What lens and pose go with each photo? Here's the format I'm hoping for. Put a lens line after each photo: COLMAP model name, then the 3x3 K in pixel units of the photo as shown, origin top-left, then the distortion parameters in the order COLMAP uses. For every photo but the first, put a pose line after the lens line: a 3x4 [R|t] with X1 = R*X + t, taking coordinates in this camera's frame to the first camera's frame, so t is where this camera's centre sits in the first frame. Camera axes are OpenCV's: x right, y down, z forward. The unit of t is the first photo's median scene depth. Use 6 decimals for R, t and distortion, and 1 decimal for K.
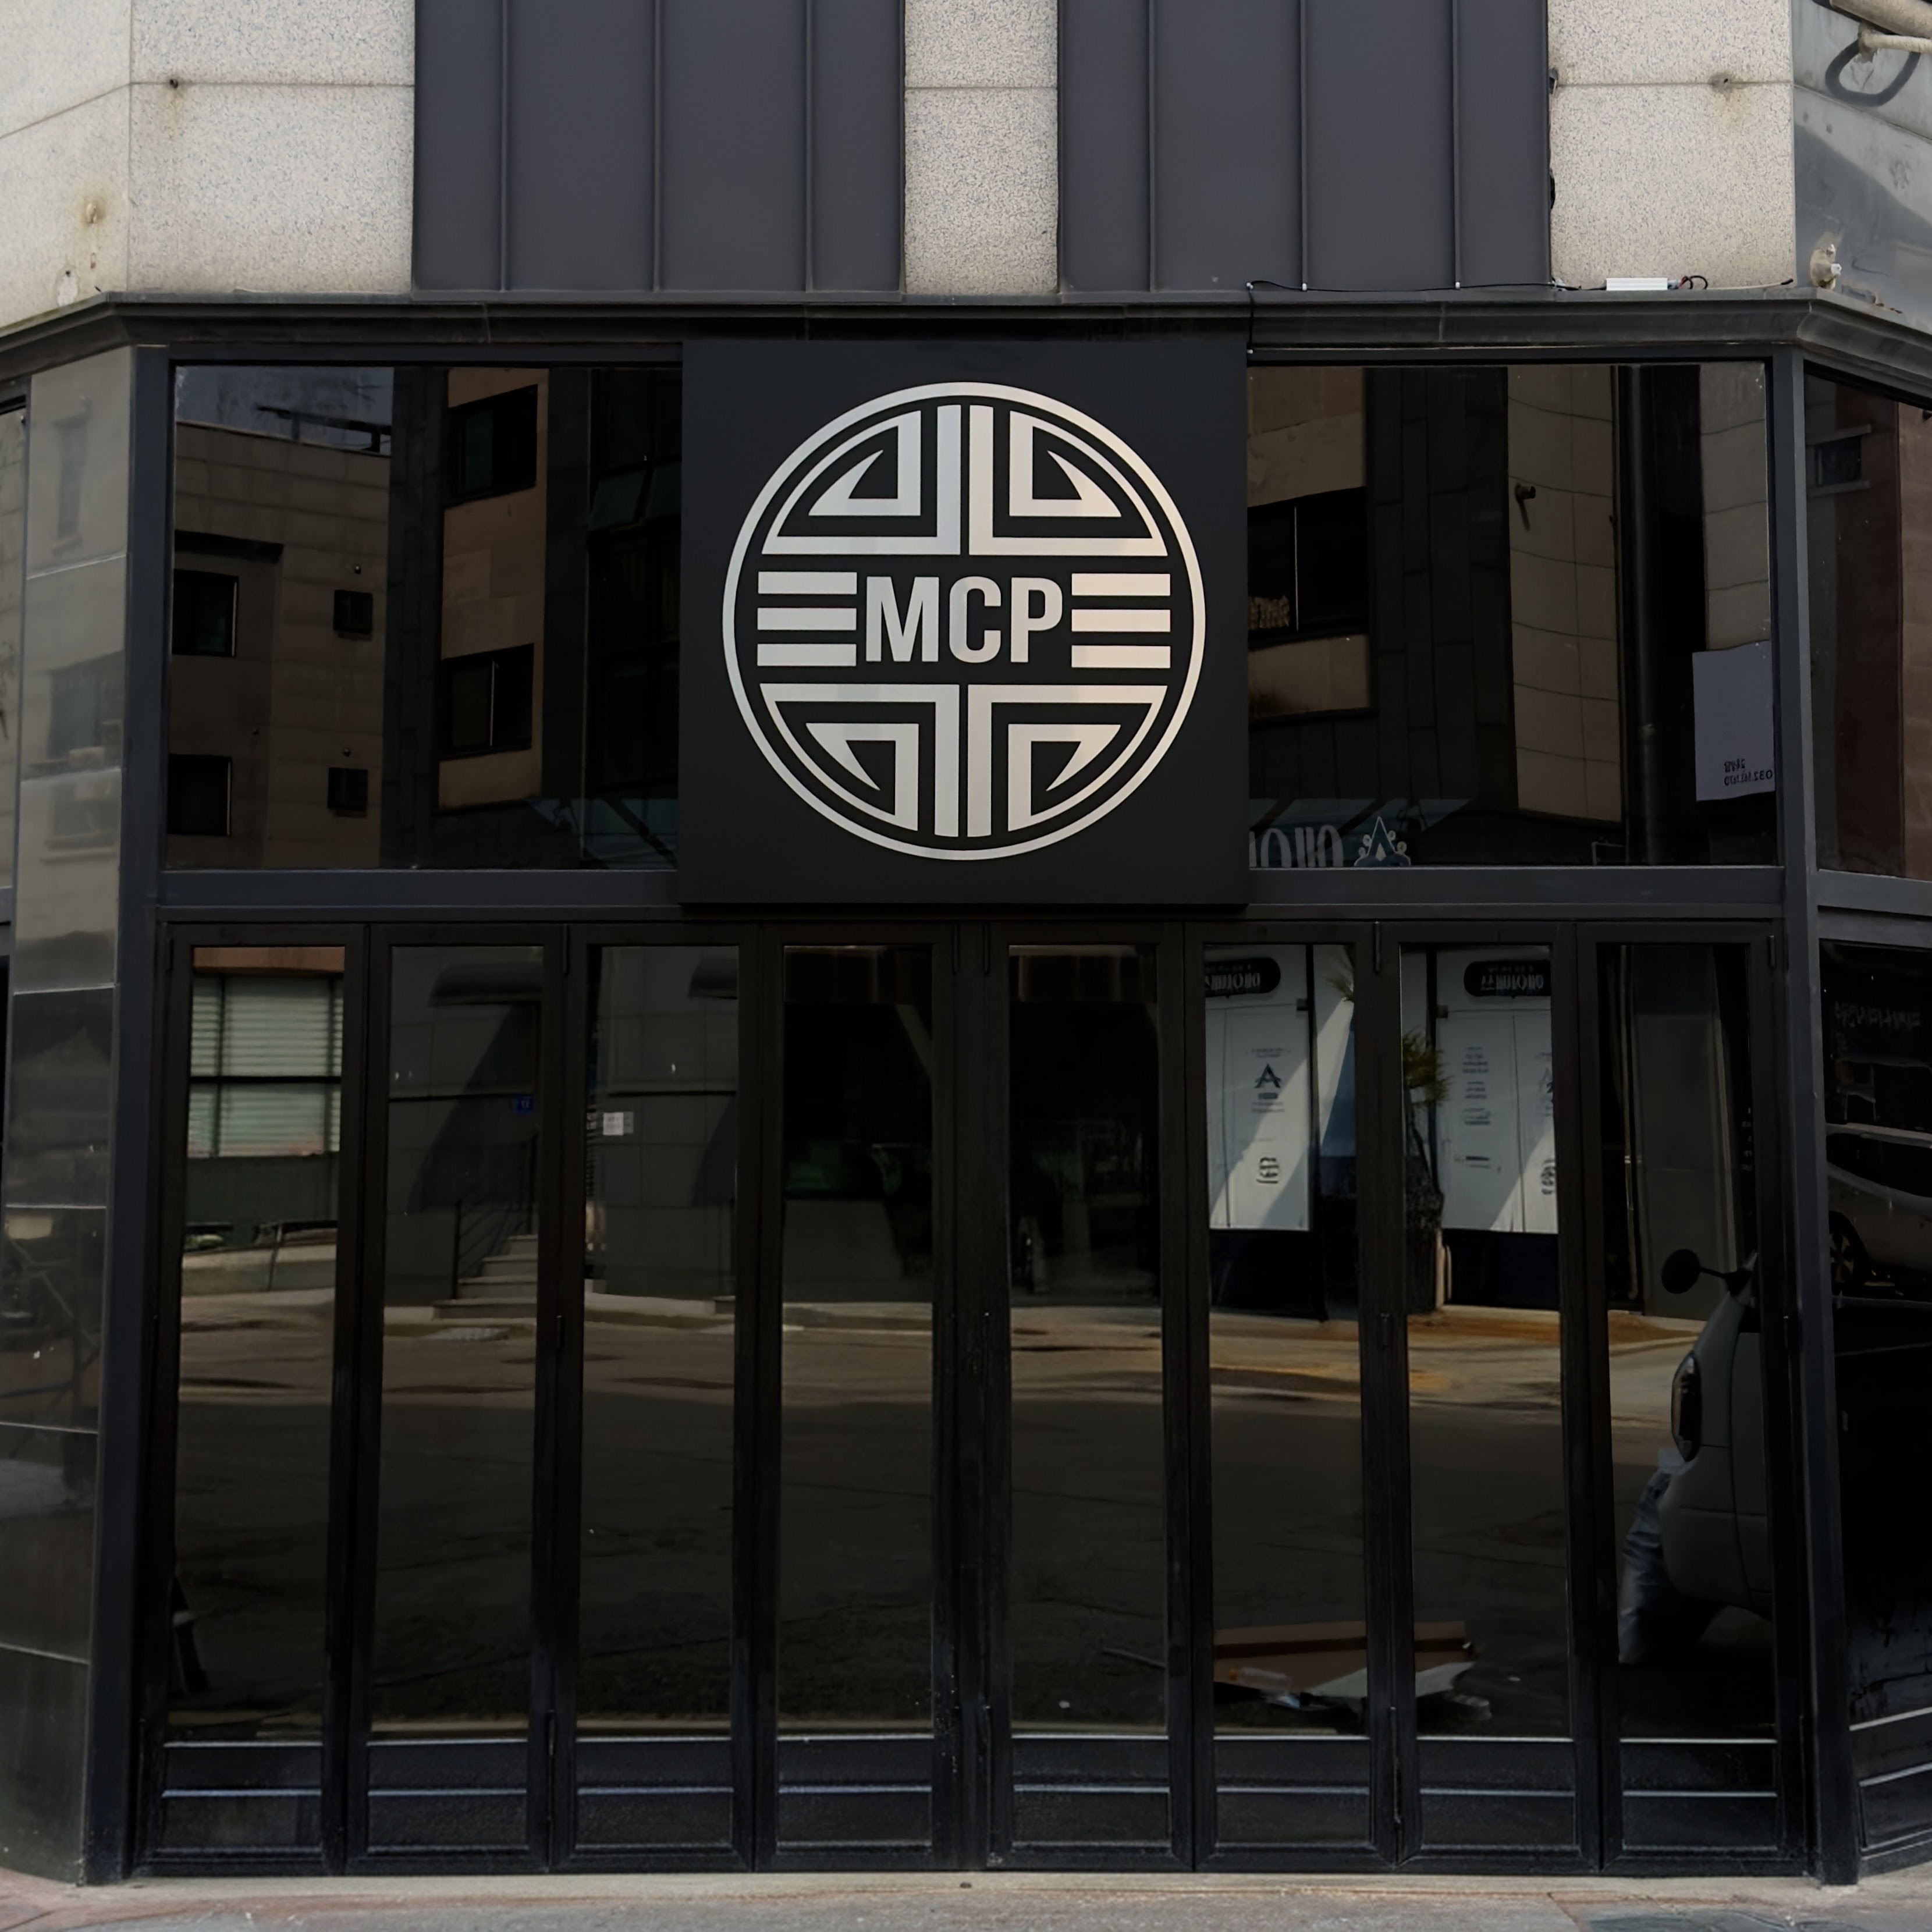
lens RADIAL K [[3283.6, 0, 967.9], [0, 3283.6, 752.7], [0, 0, 1]] dist [0.138729, -0.178900]
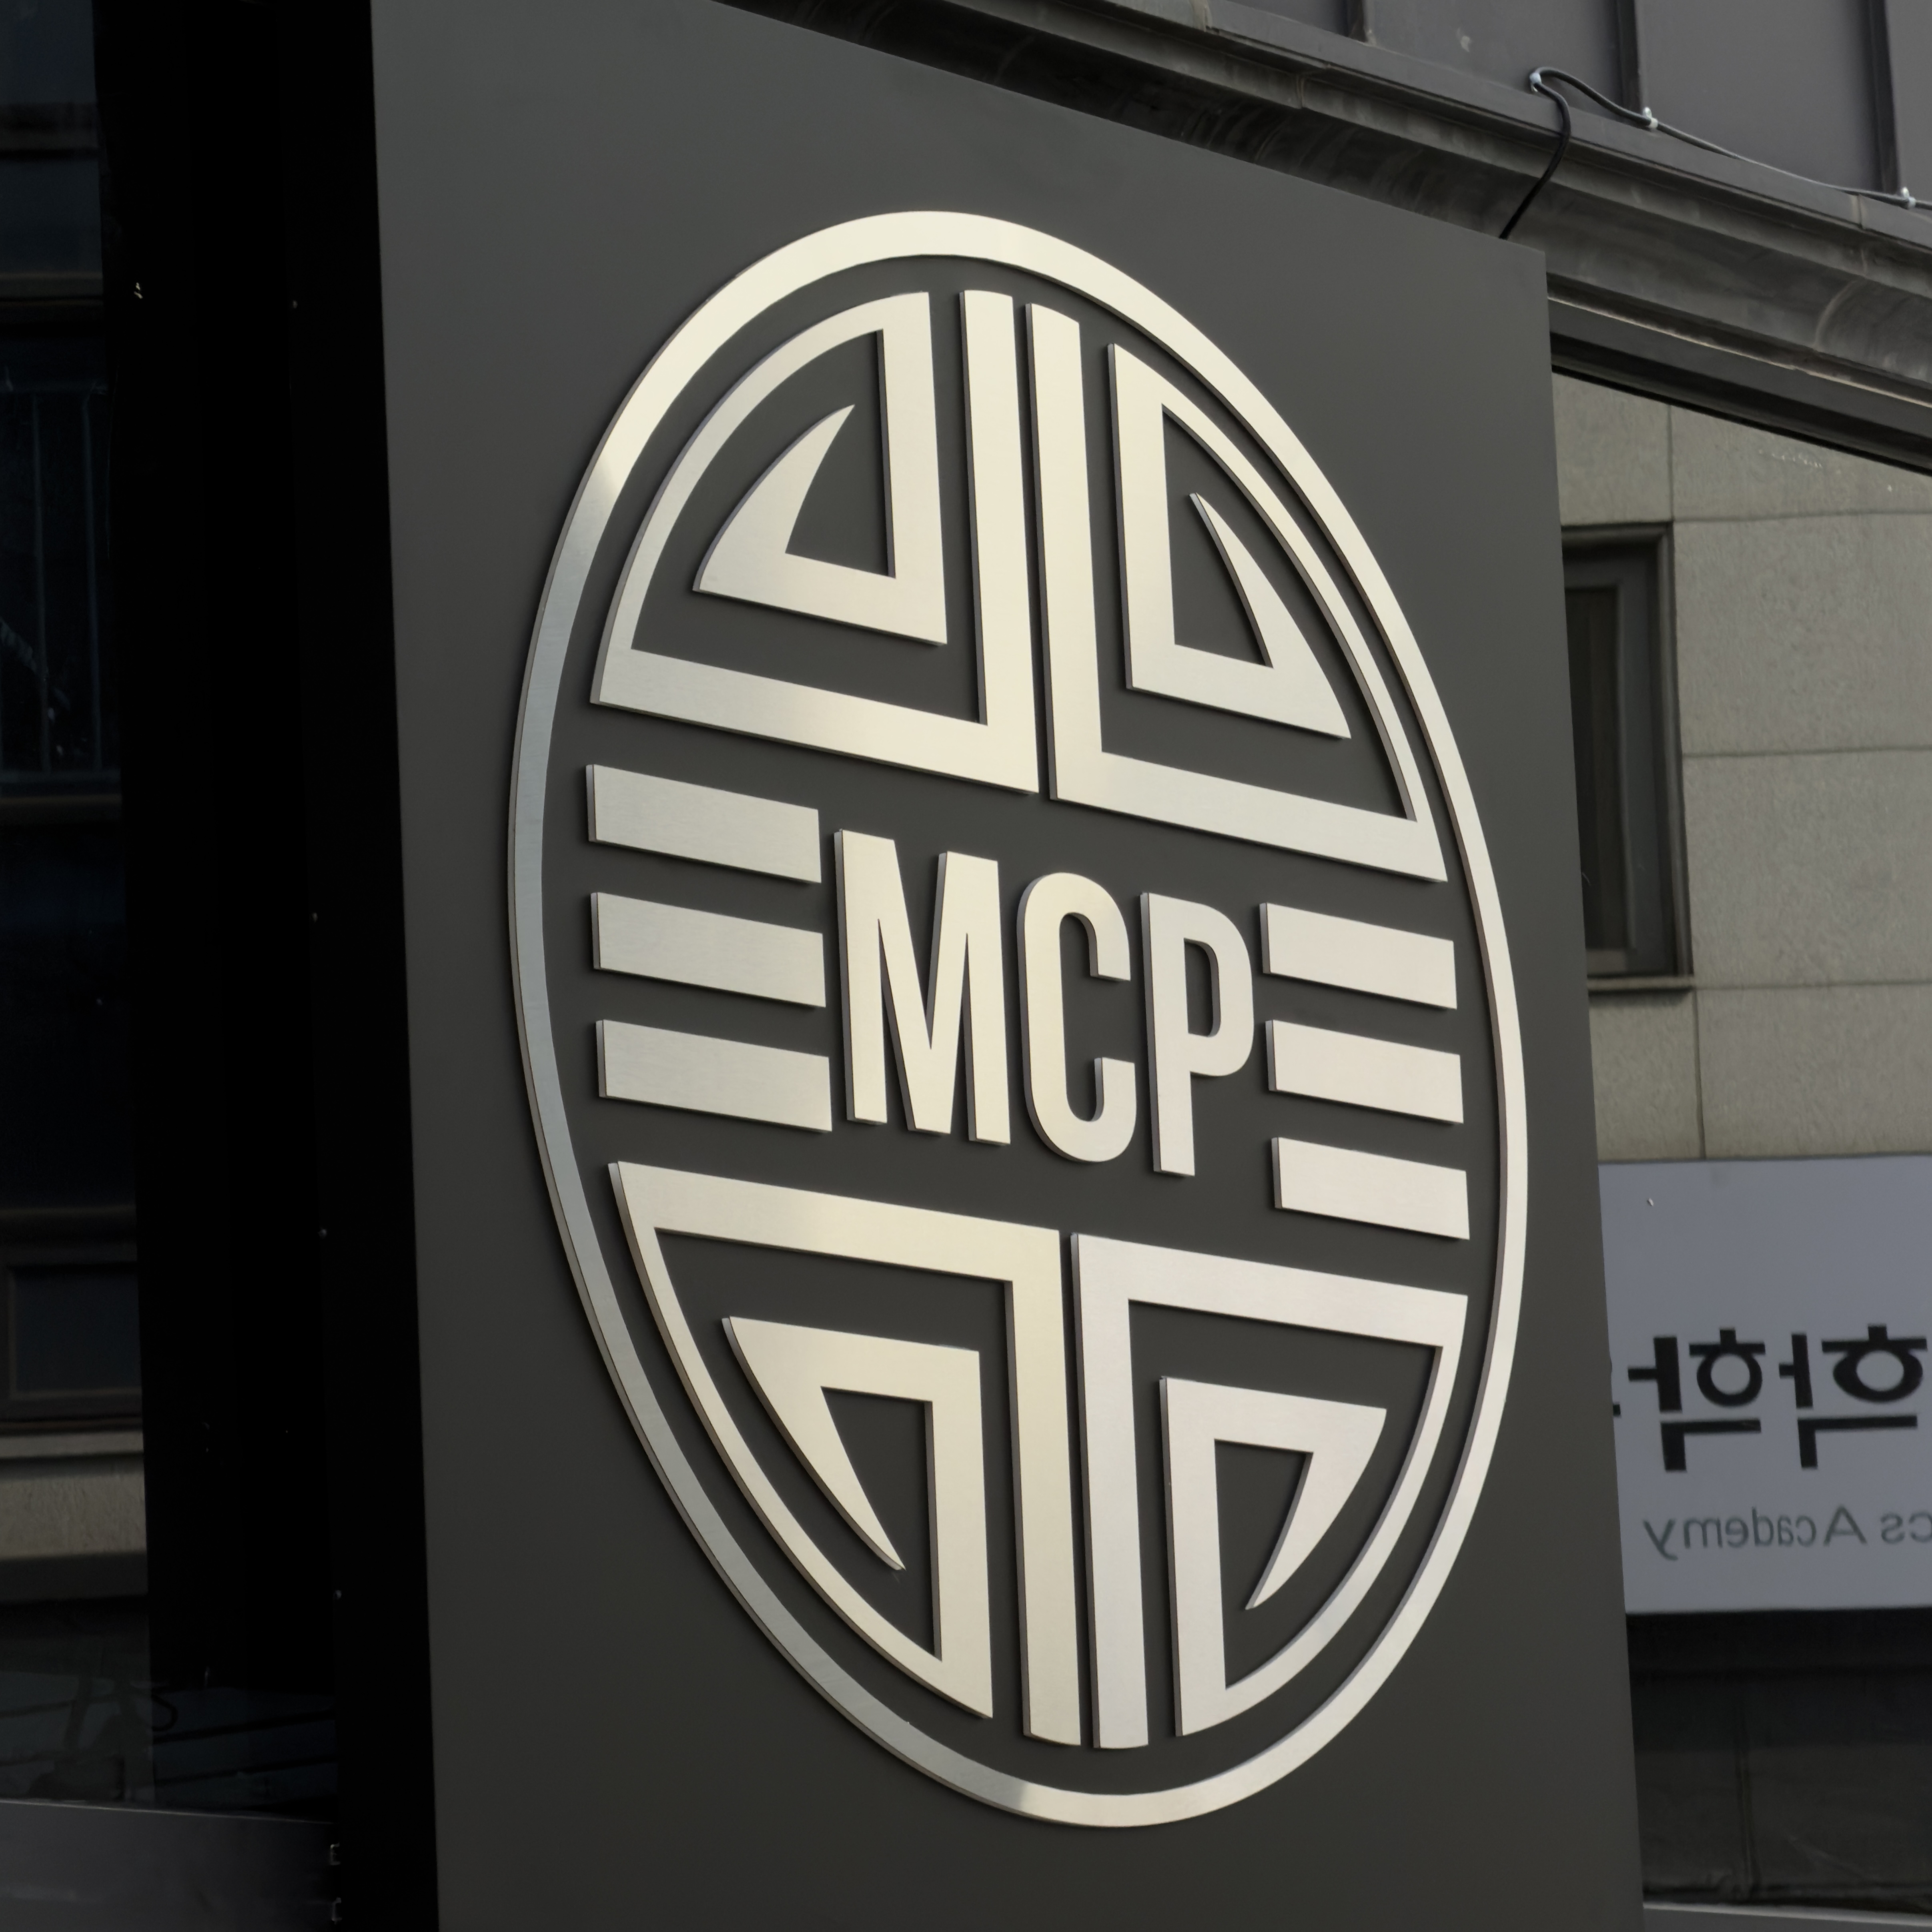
lens RADIAL K [[9537.6, 0, 966.0], [0, 9537.6, 966.0], [0, 0, 1]] dist [0.483867, -9.724905]
pose [[0.618636, 0.113665, 0.777412, -0.675210], [-0.045847, 0.993016, -0.108706, 0.049370], [-0.784339, 0.031607, 0.619527, 0.469909]]
